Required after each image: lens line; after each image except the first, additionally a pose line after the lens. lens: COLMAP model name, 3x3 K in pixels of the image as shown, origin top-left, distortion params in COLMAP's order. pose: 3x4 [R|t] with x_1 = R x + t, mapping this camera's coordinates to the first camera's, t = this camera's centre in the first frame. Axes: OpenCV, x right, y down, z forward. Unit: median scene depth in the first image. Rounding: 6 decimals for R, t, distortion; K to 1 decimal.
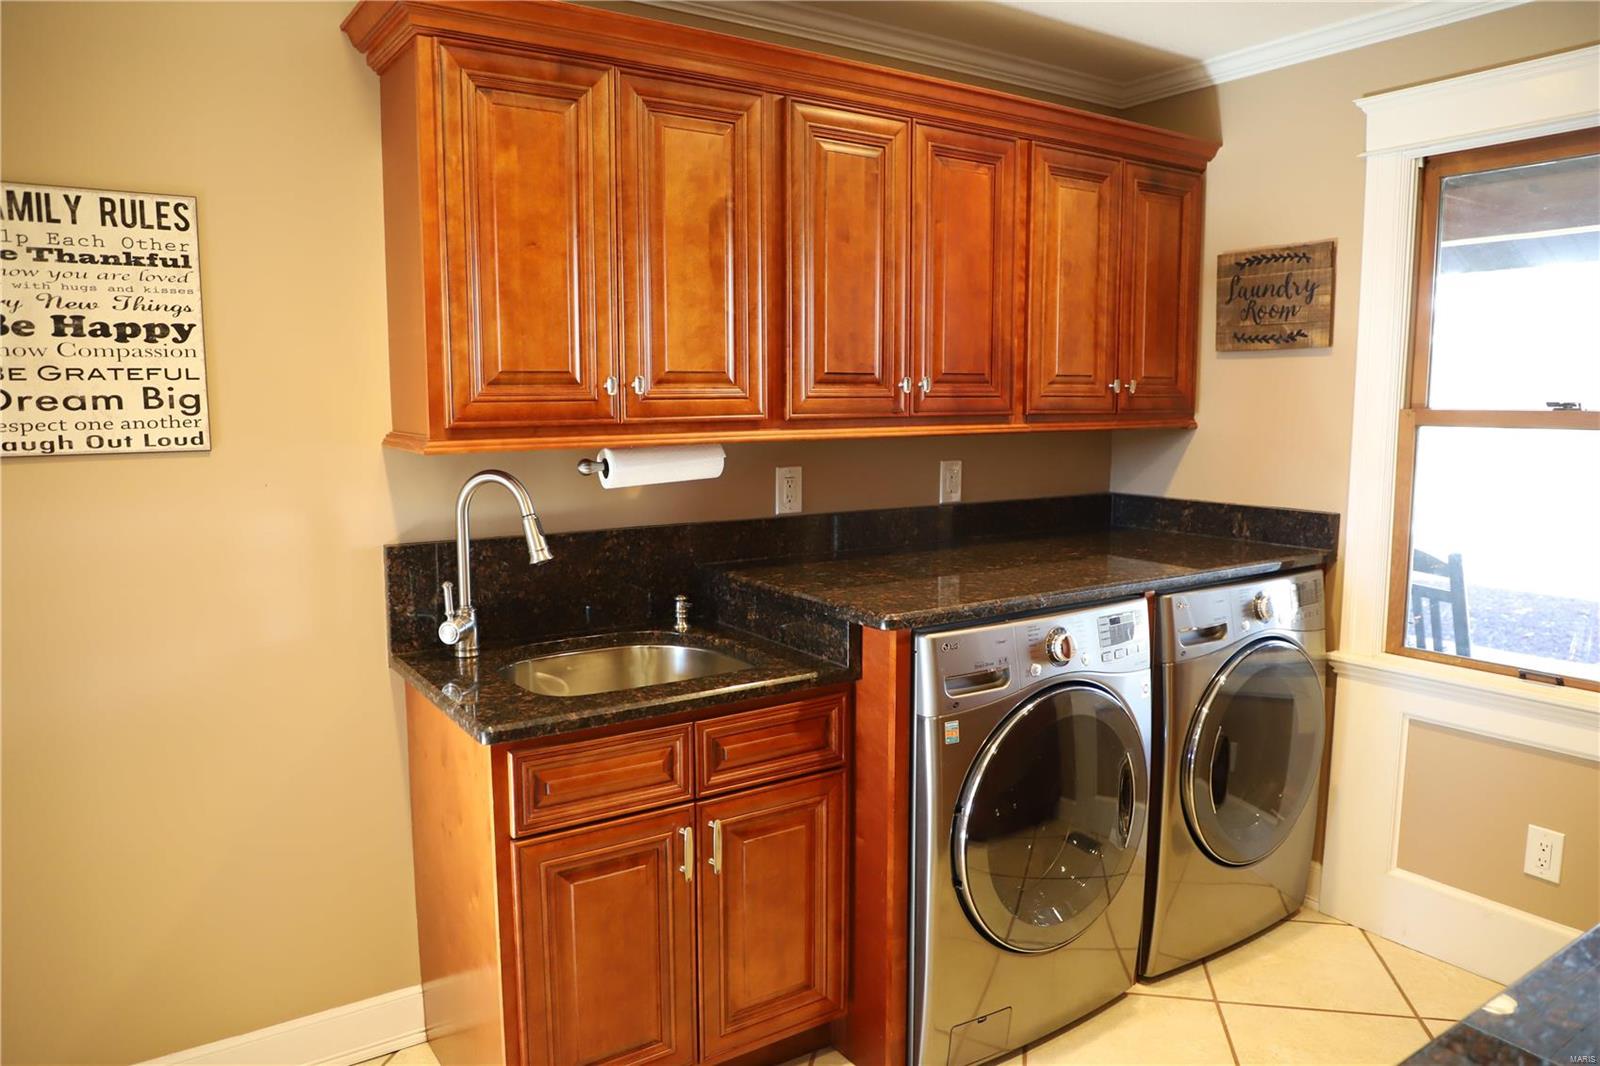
lens RADIAL K [[1090.3, 0, 802.2], [0, 1090.3, 528.2], [0, 0, 1]] dist [-0.068018, 0.031308]
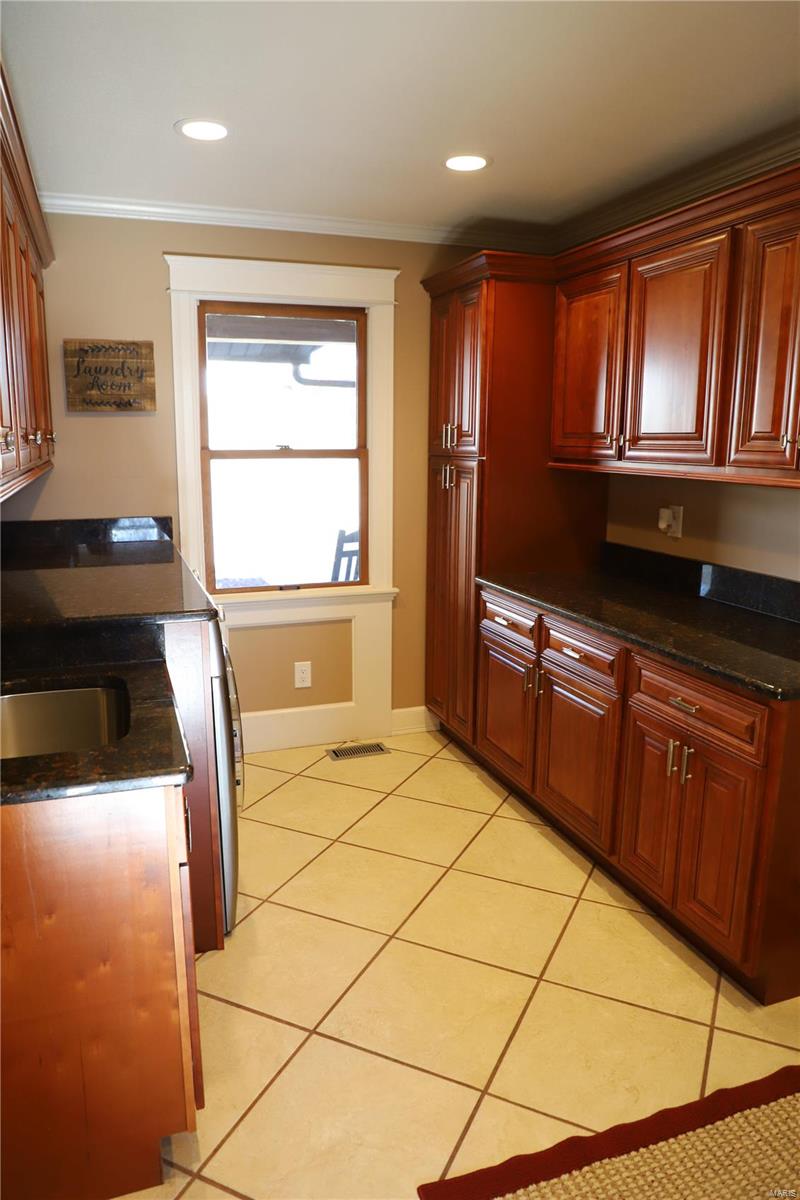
lens RADIAL K [[817.7, 0, 395.4], [0, 817.7, 595.1], [0, 0, 1]] dist [-0.068018, 0.031308]
pose [[0.253261, -0.182404, 0.950046, -0.582076], [0.109121, 0.981182, 0.159292, -0.054360], [-0.961224, 0.063328, 0.268399, 0.353420]]
